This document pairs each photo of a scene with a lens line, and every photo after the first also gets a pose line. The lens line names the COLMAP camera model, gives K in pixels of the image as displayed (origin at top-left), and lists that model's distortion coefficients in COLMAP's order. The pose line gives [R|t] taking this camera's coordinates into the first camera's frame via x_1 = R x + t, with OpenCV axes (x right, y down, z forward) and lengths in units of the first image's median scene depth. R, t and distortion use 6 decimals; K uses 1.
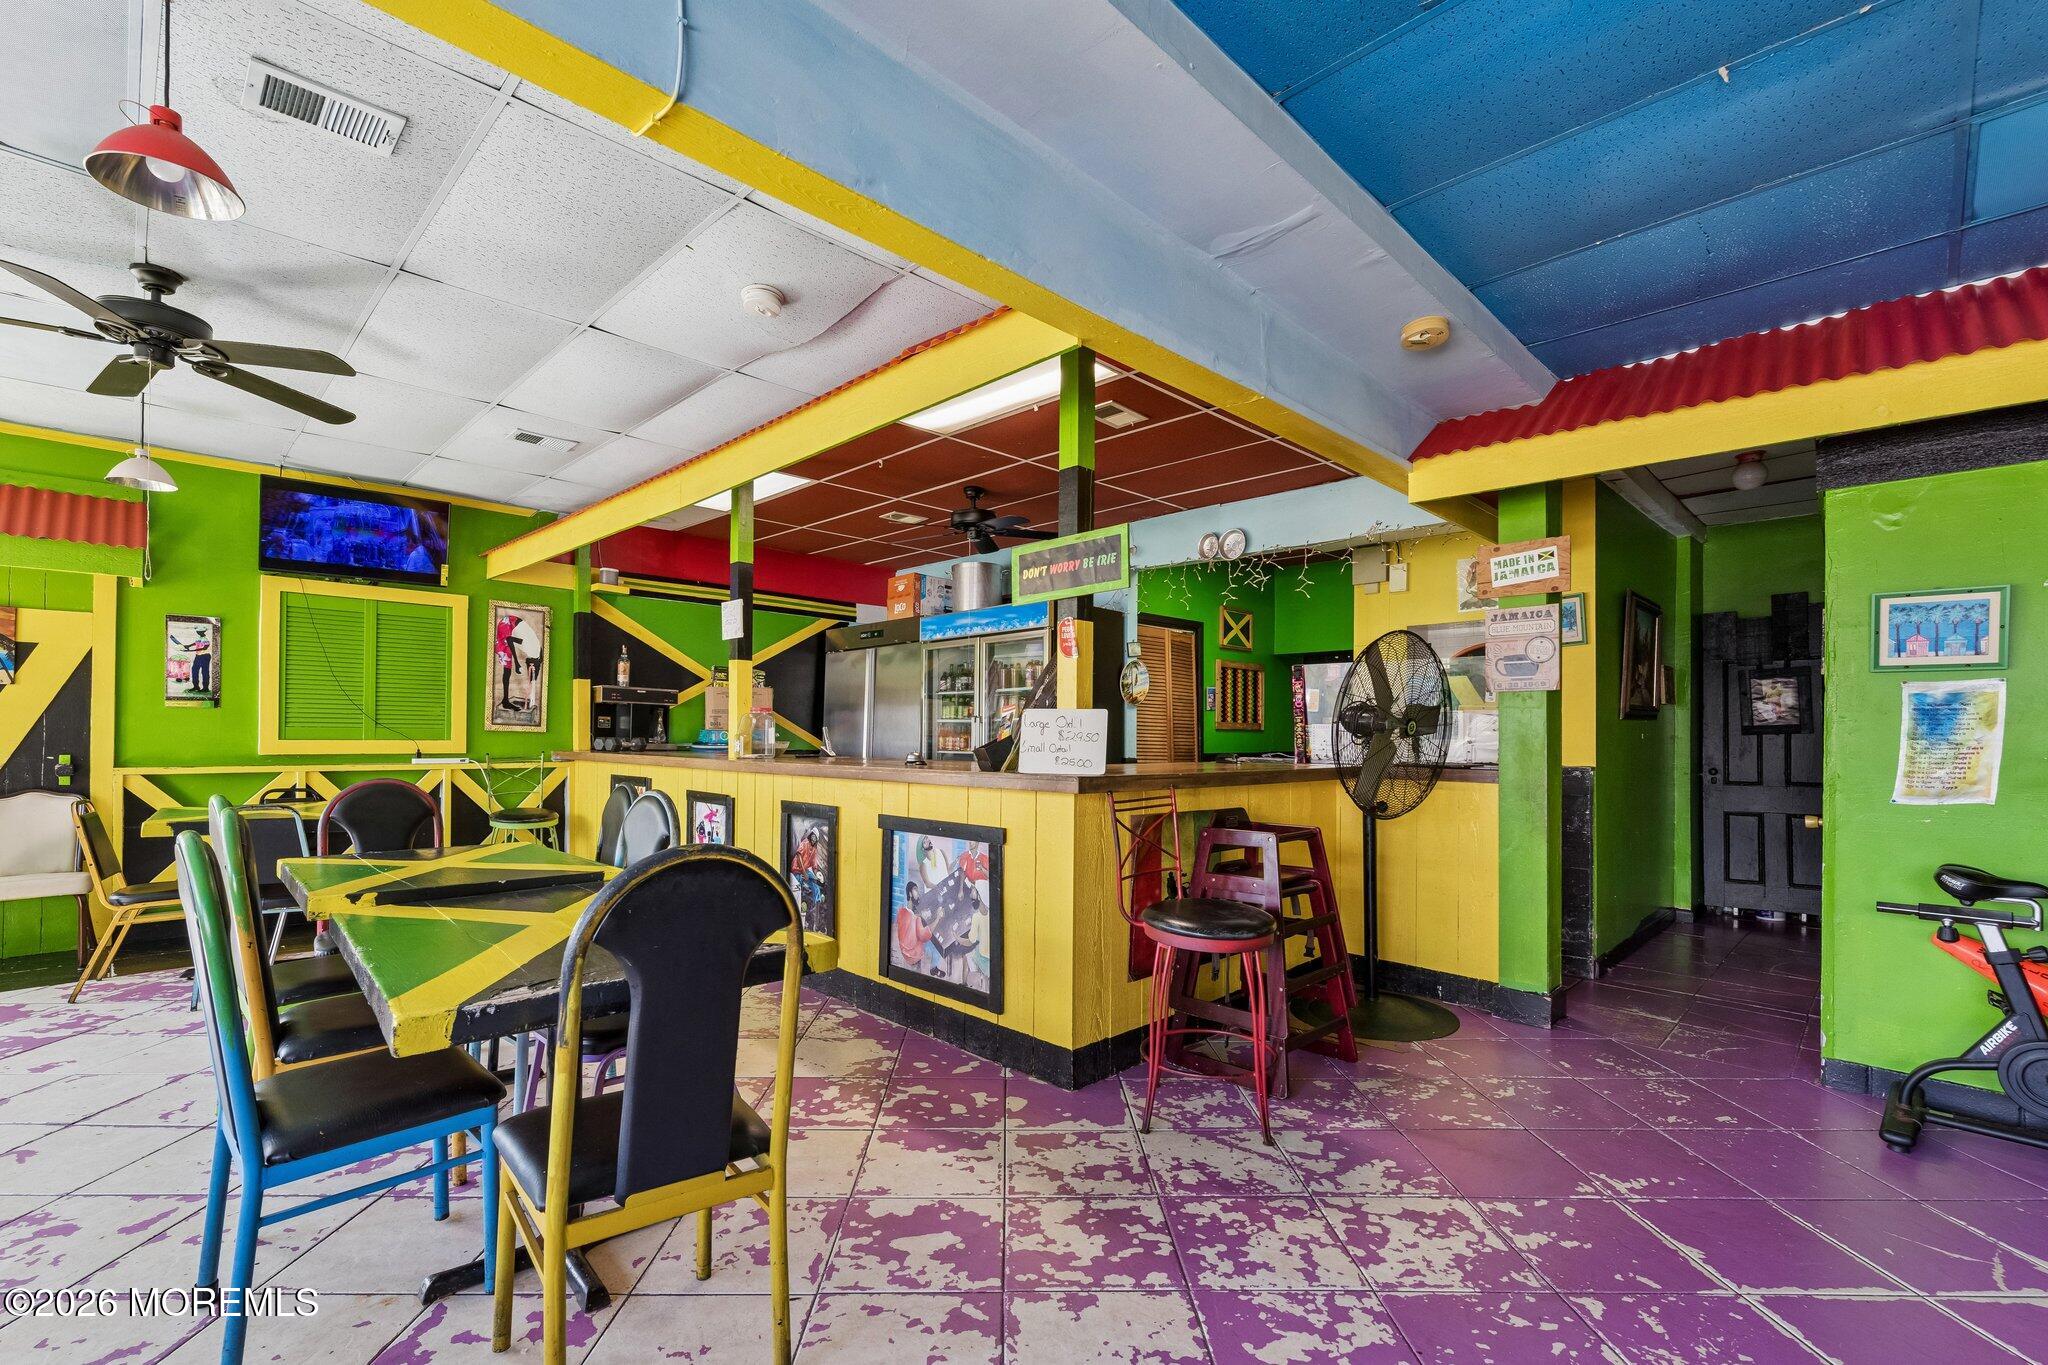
lens RADIAL K [[892.8, 0, 1018.7], [0, 892.8, 726.9], [0, 0, 1]] dist [0.000322, 0.000359]
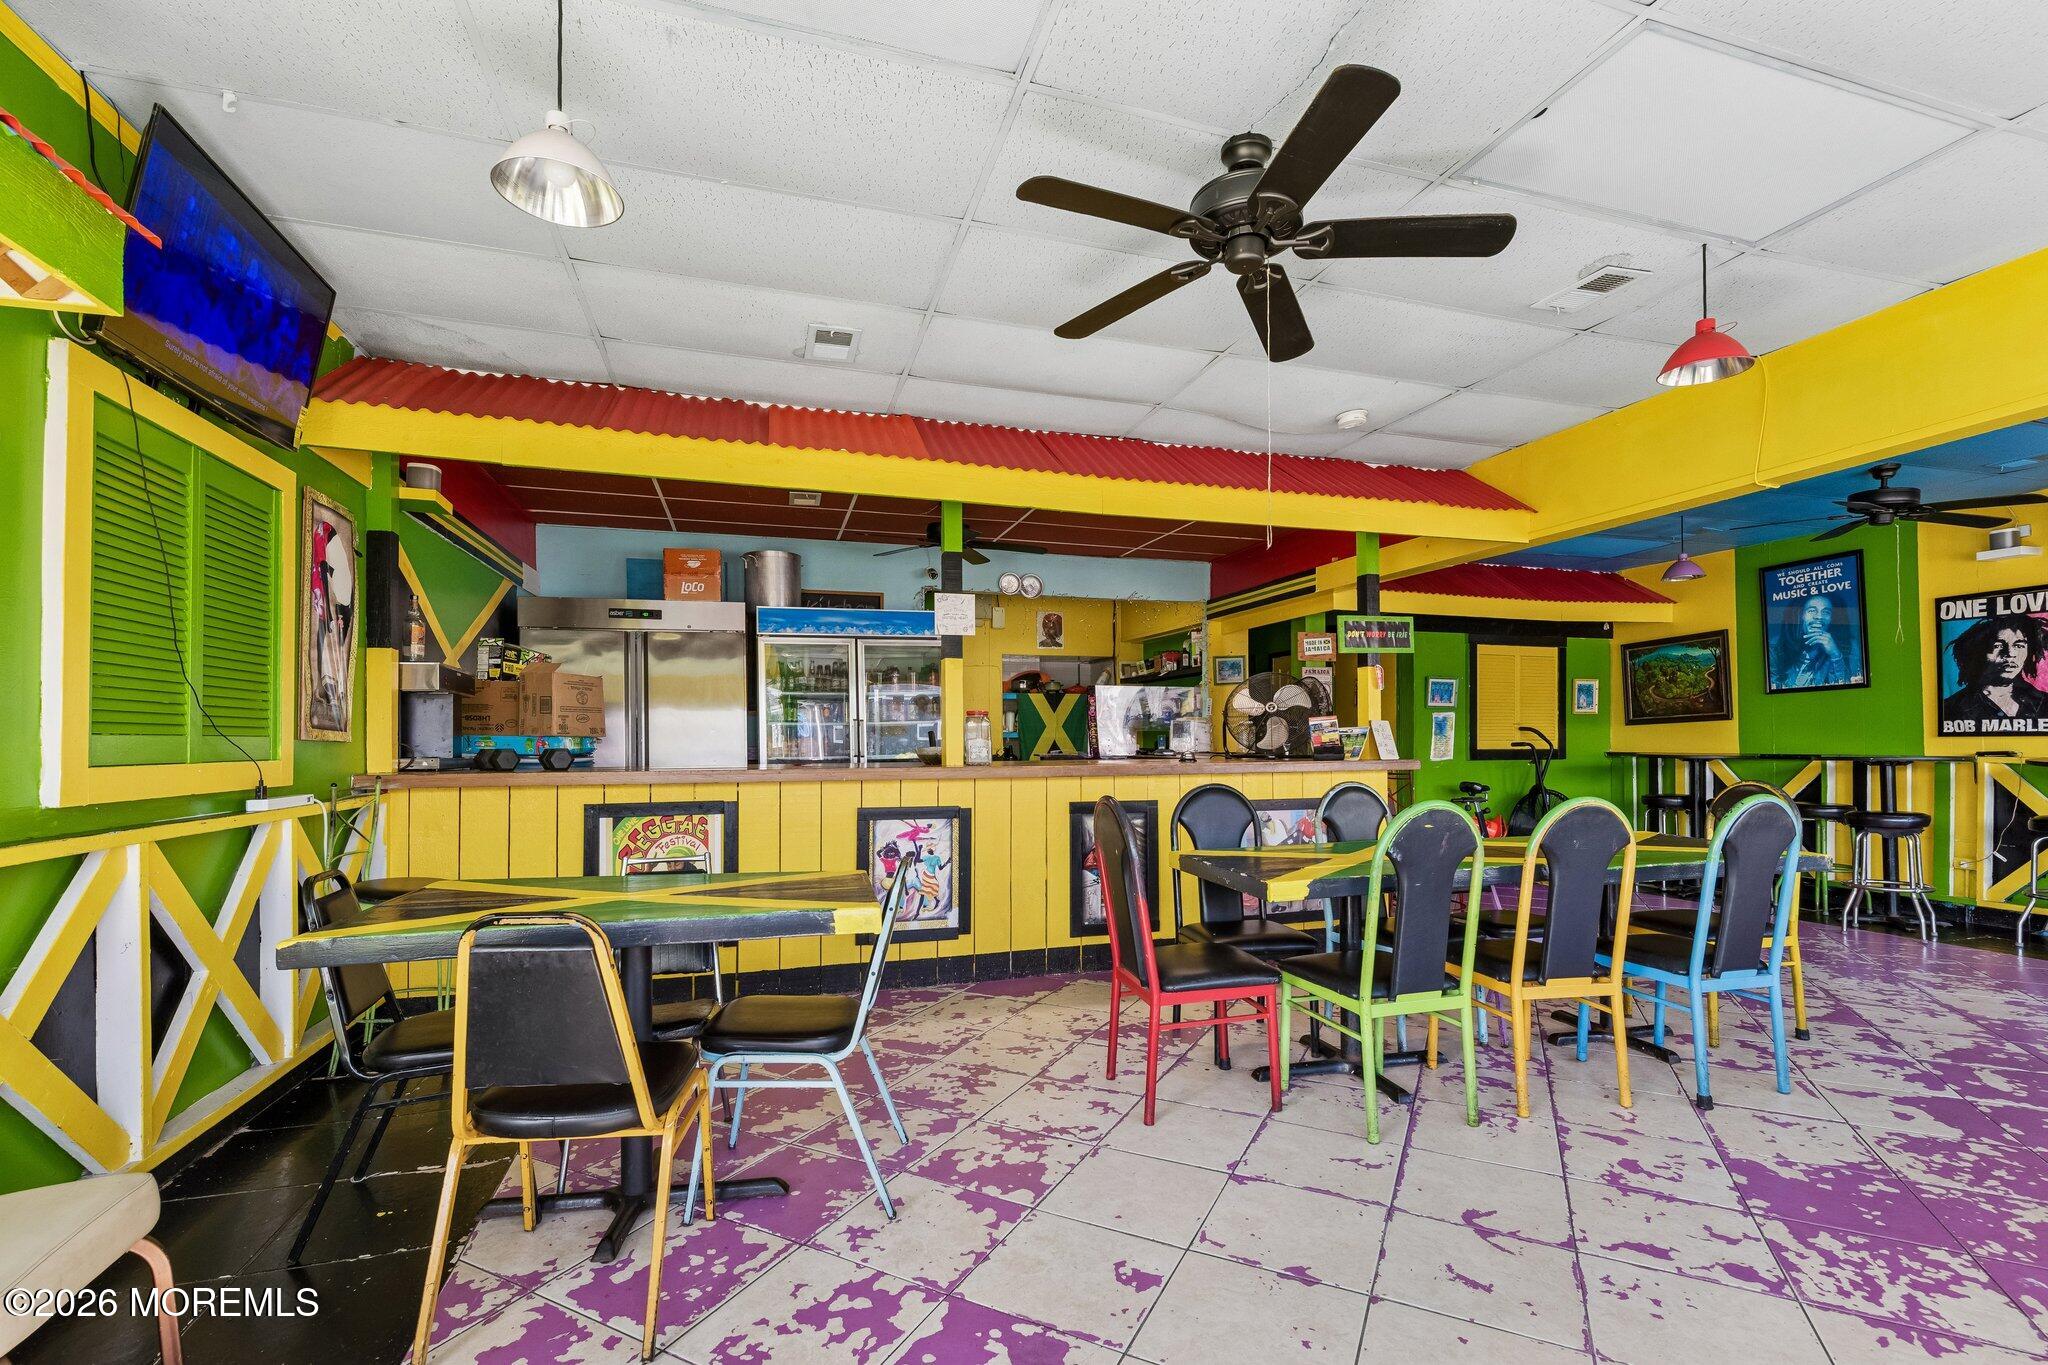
lens RADIAL K [[892.8, 0, 1018.7], [0, 892.8, 726.9], [0, 0, 1]] dist [0.000322, 0.000359]
pose [[0.476723, 0.001496, 0.879052, -1.074701], [-0.000797, 0.999999, -0.001270, -0.003412], [-0.879053, -0.000095, 0.476724, 0.496128]]
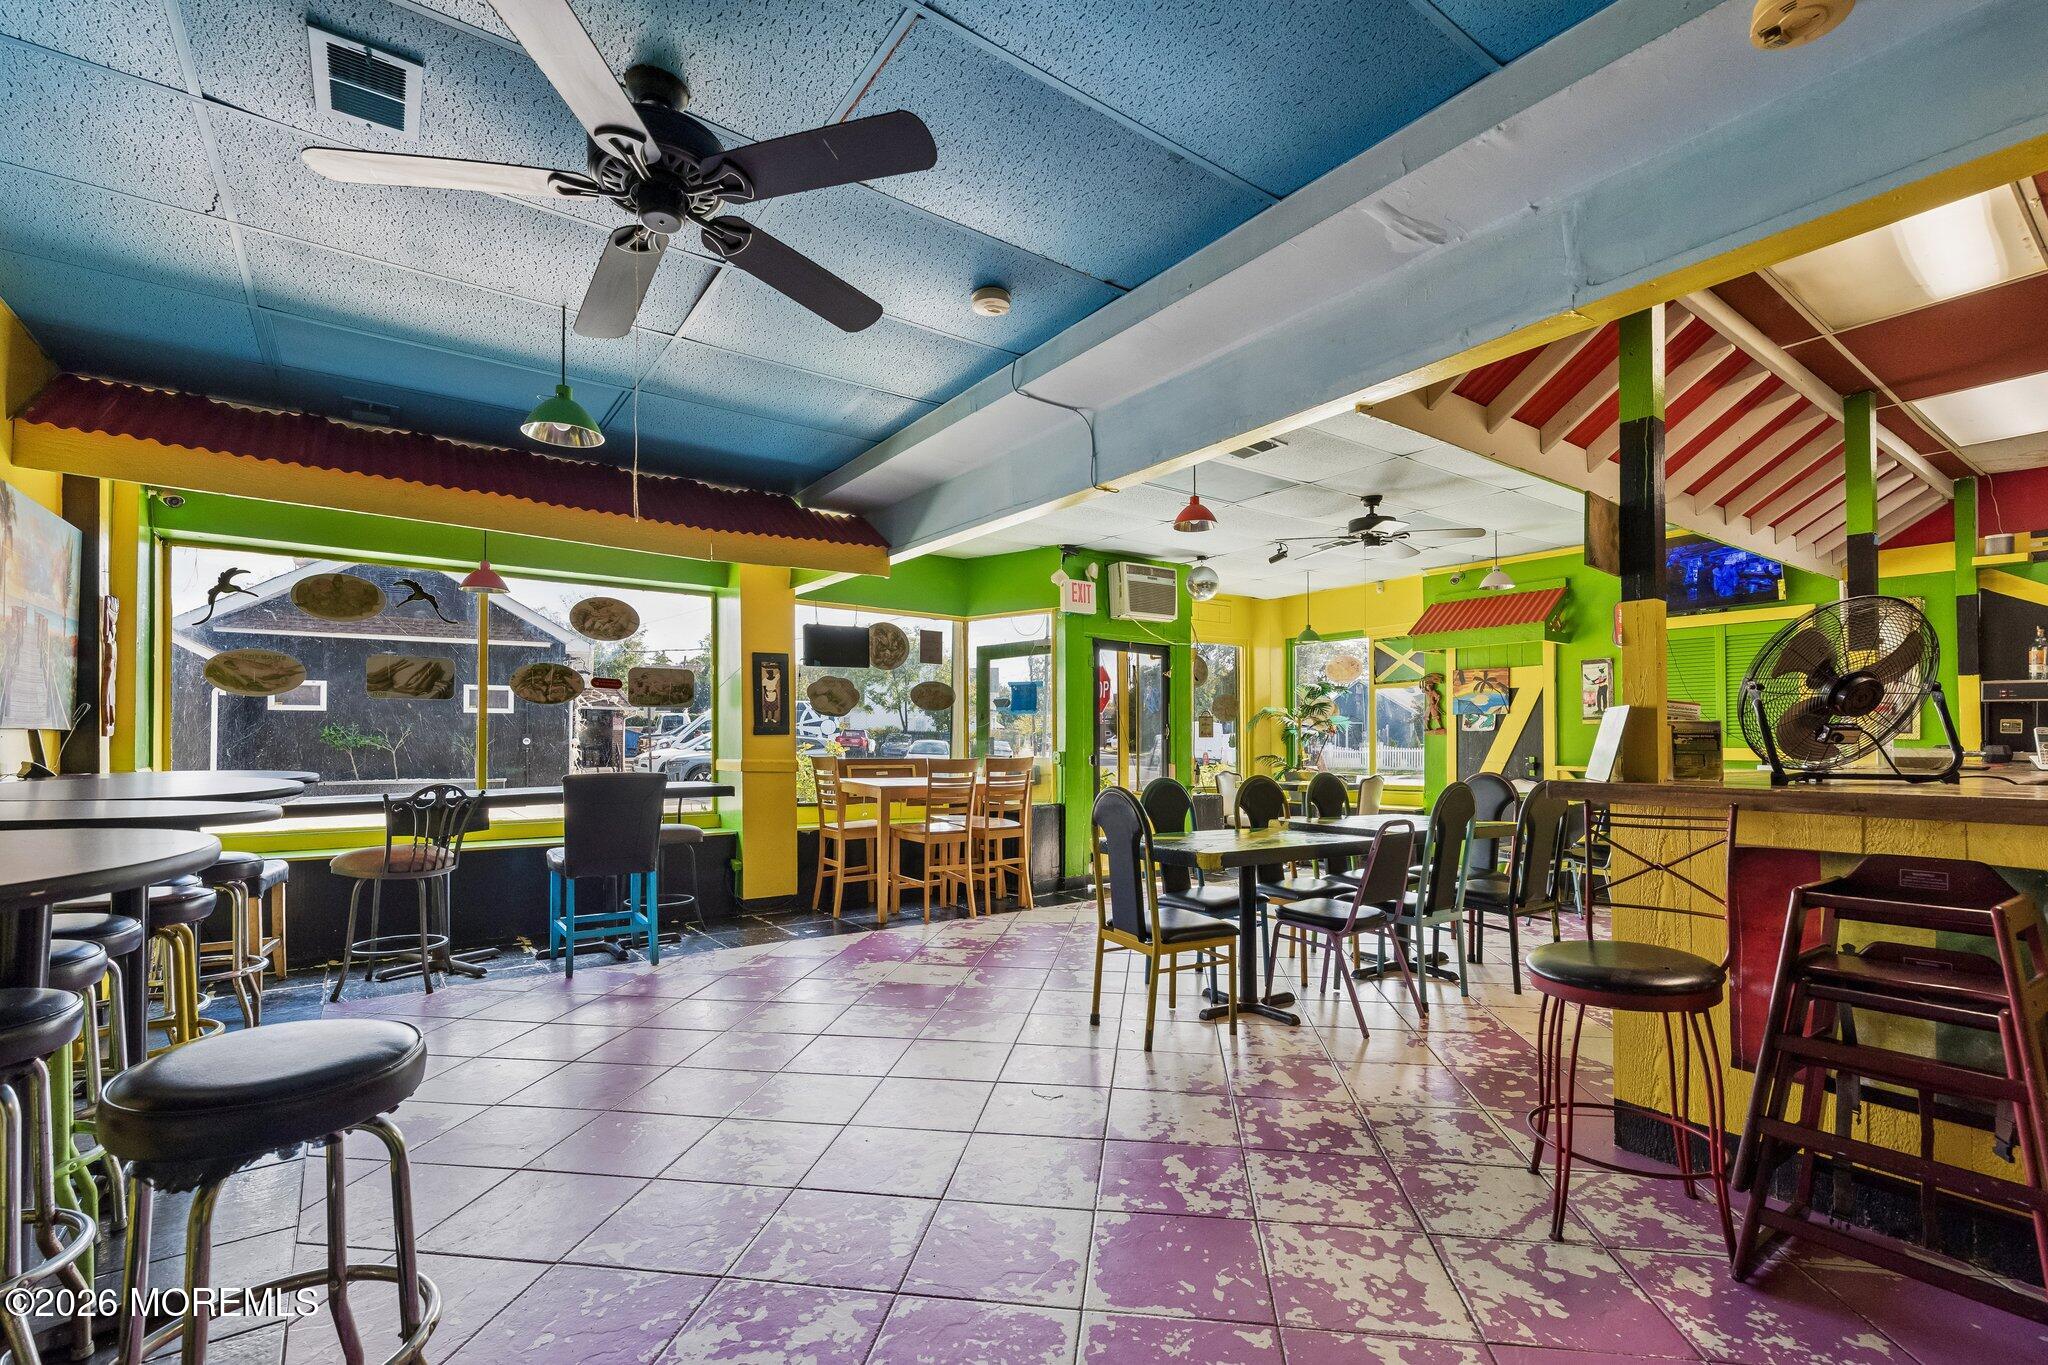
lens RADIAL K [[908.8, 0, 1038.6], [0, 908.8, 728.2], [0, 0, 1]] dist [-0.011459, -0.000301]
pose [[-0.148024, -0.022226, -0.988734, 0.628291], [0.009352, 0.999671, -0.023872, 0.010485], [0.988940, -0.012781, -0.147768, 0.355321]]
